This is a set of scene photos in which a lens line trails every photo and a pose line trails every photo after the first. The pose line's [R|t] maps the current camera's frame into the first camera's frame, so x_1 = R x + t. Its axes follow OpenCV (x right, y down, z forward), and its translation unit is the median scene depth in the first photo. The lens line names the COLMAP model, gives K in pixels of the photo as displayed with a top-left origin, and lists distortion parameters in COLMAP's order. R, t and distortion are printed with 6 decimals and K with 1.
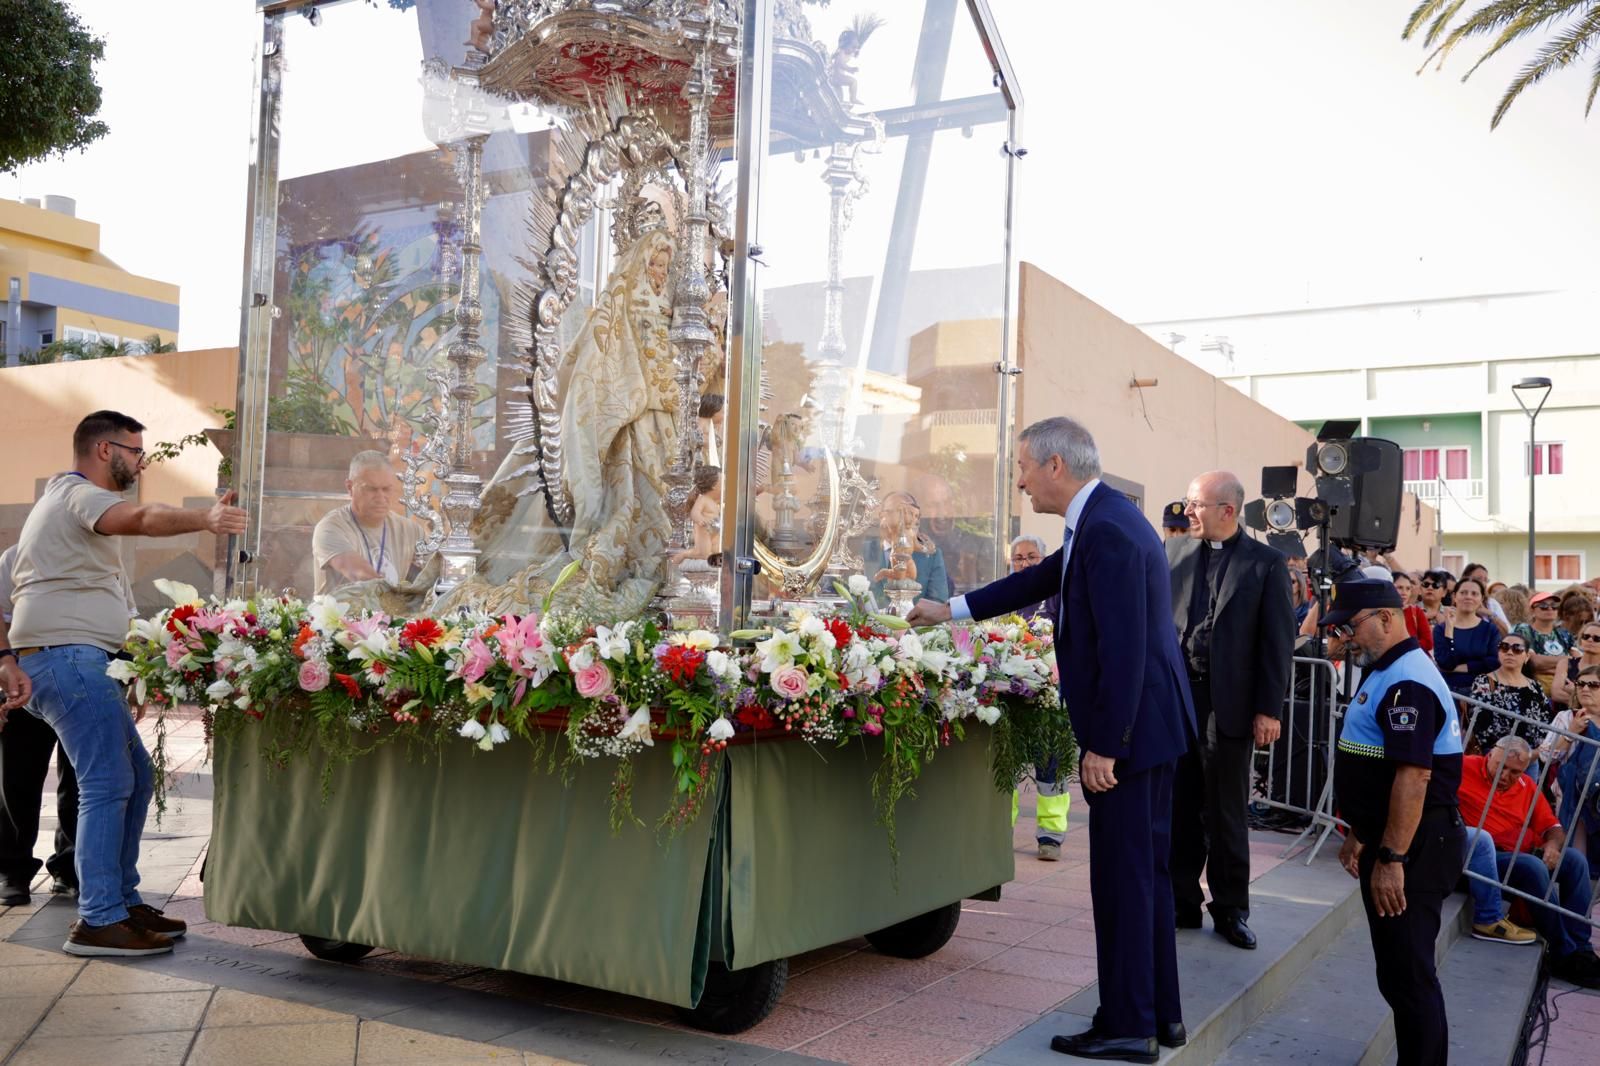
lens RADIAL K [[1521.1, 0, 800.0], [0, 1521.1, 533.0], [0, 0, 1]] dist [-0.010717, -0.003922]
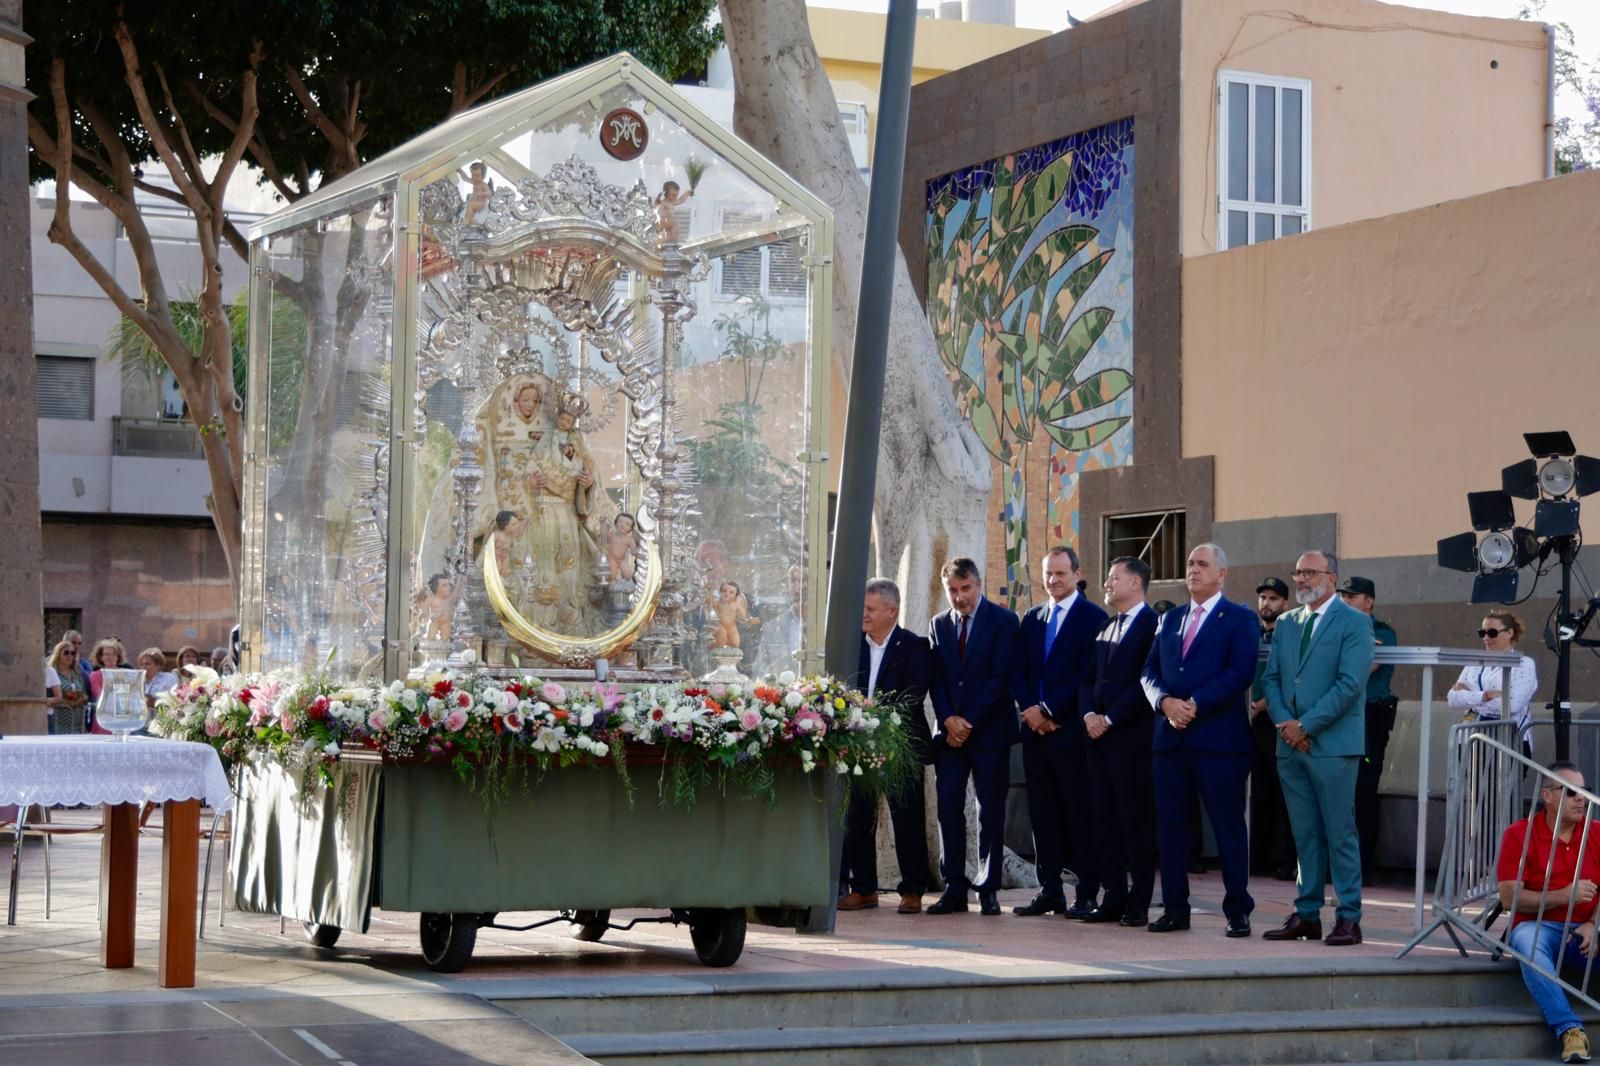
lens RADIAL K [[3600.8, 0, 798.5], [0, 3600.8, 492.9], [0, 0, 1]] dist [0.075948, -0.056210]
pose [[0.826355, -0.052815, -0.560667, 1.101069], [0.045726, 0.998598, -0.026672, -0.007739], [0.561290, -0.003596, 0.827612, -0.827255]]
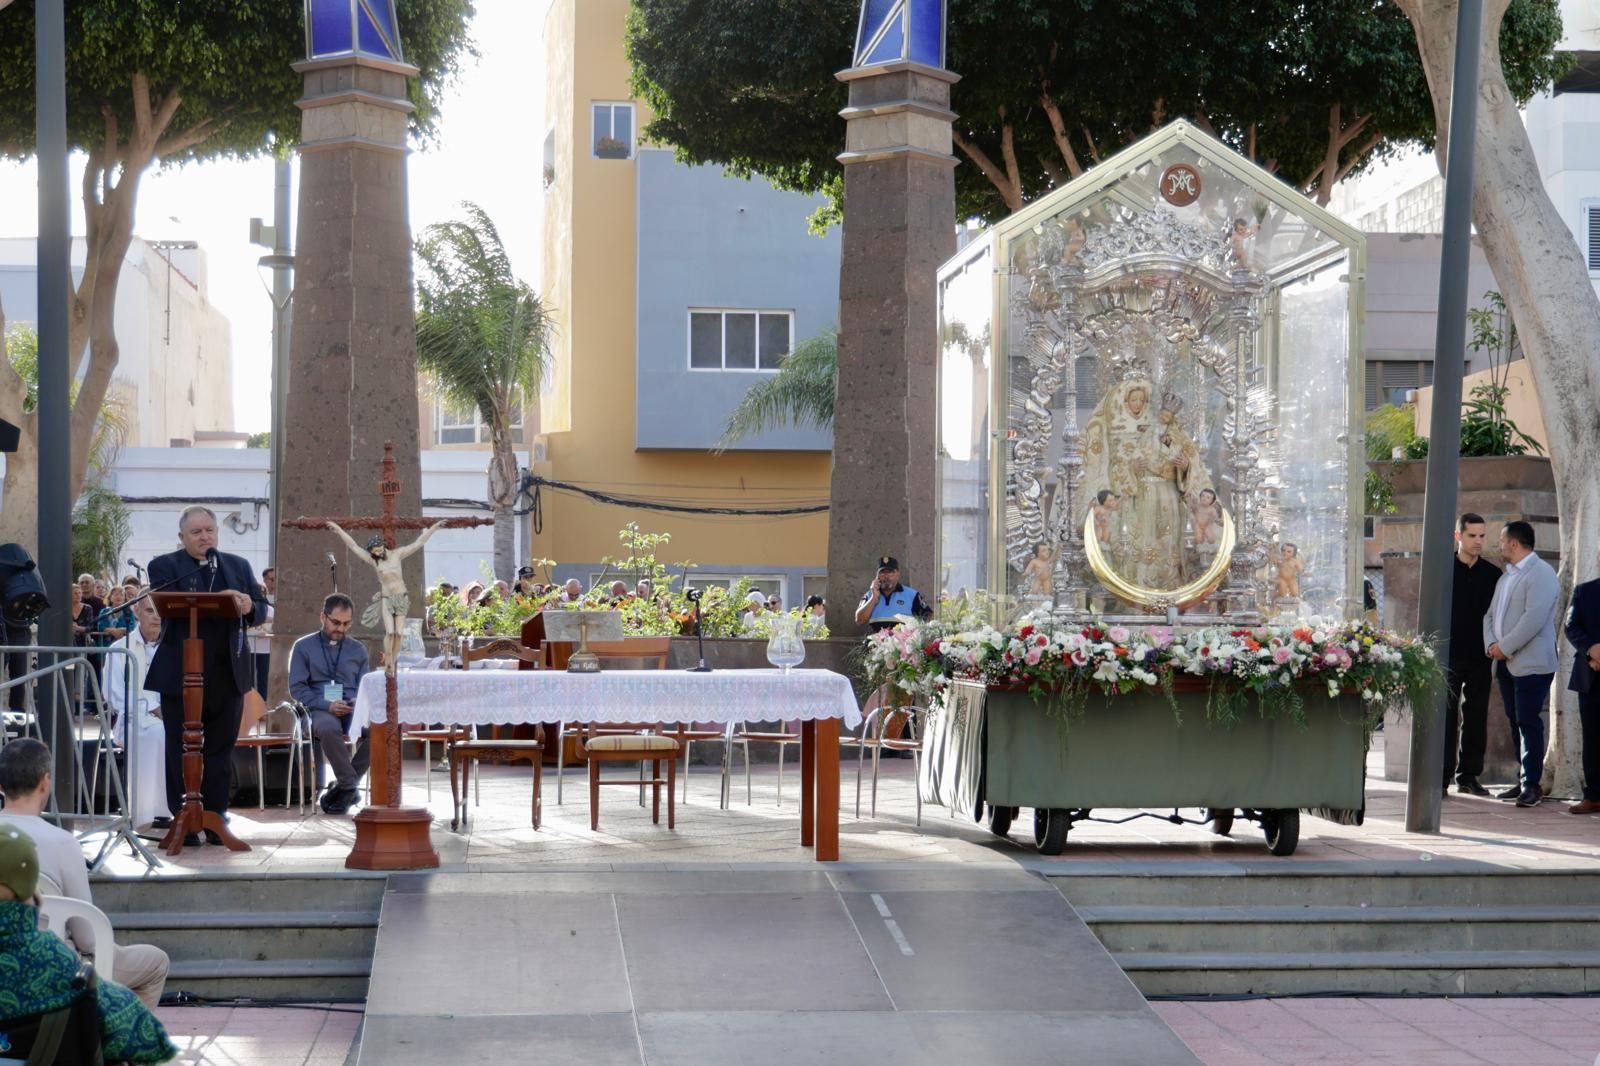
lens RADIAL K [[3052.3, 0, 810.4], [0, 3052.3, 510.5], [0, 0, 1]] dist [0.144031, -0.080488]
pose [[0.580144, -0.060524, -0.812262, 1.422781], [0.062080, 0.997620, -0.029997, 0.005642], [0.812144, -0.033023, 0.582521, -0.688063]]
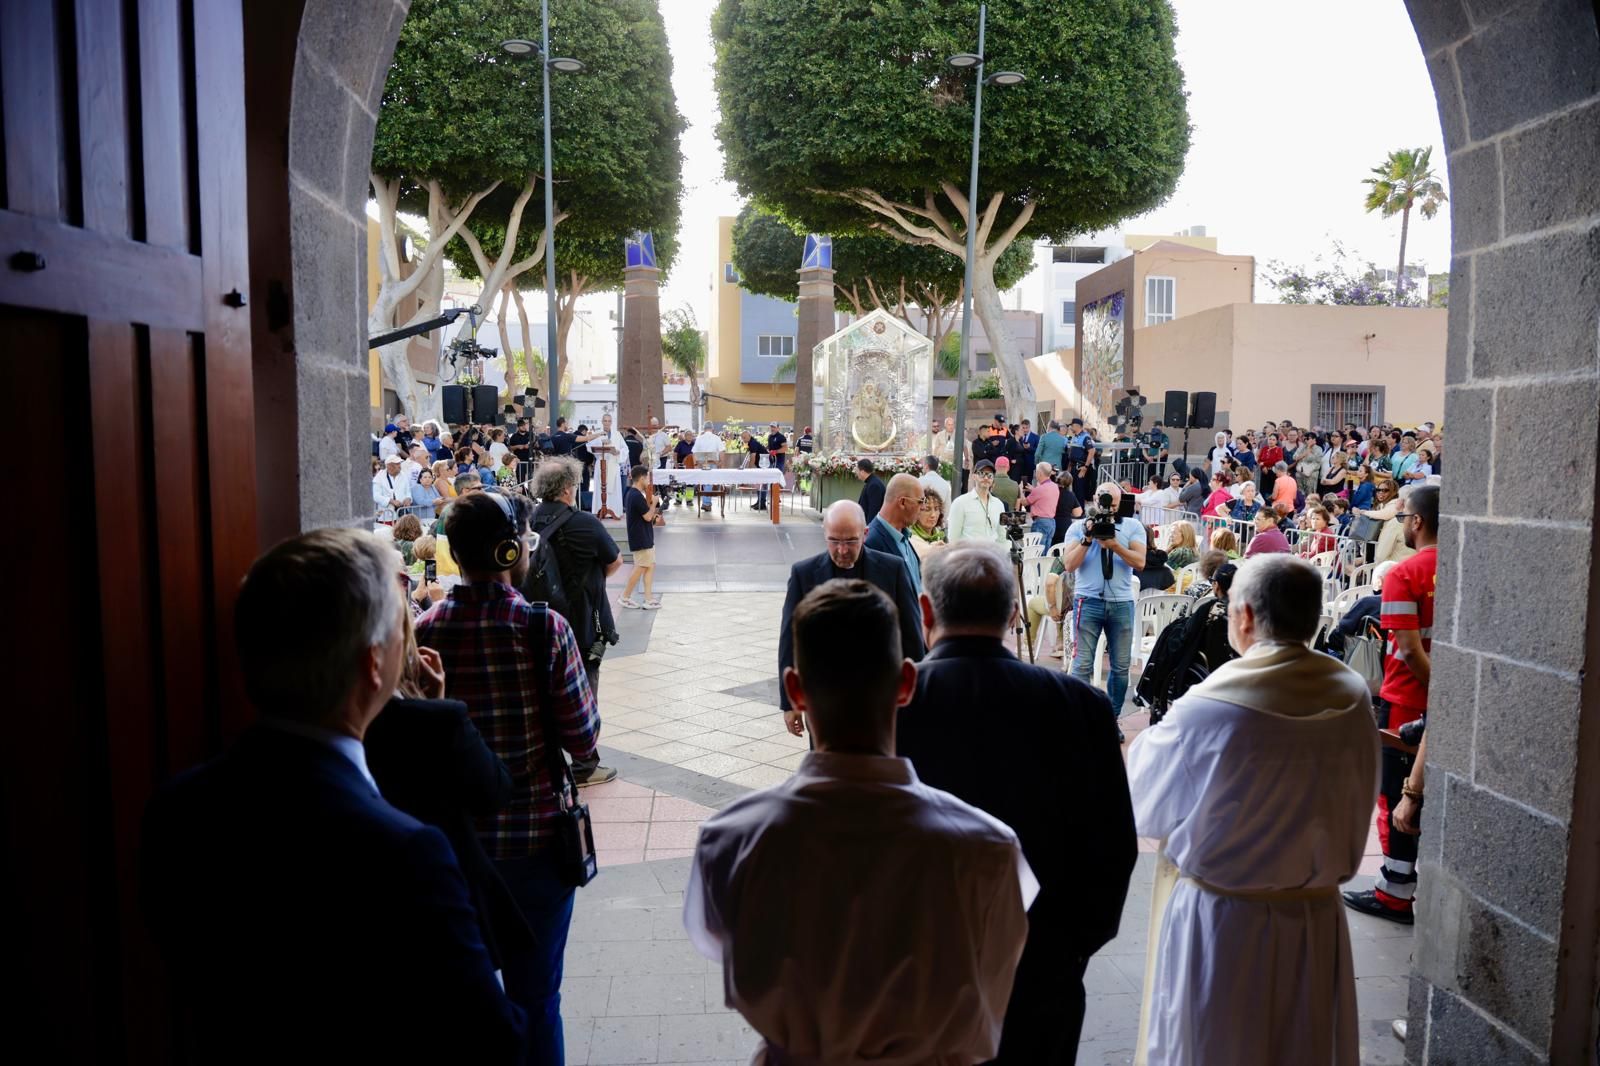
lens RADIAL K [[1099.7, 0, 795.9], [0, 1099.7, 539.0], [0, 0, 1]] dist [-0.085681, -0.002057]
pose [[0.567435, 0.045980, -0.822134, 1.842244], [0.061875, 0.993236, 0.098255, -0.030983], [0.821090, -0.106623, 0.560751, -0.877385]]
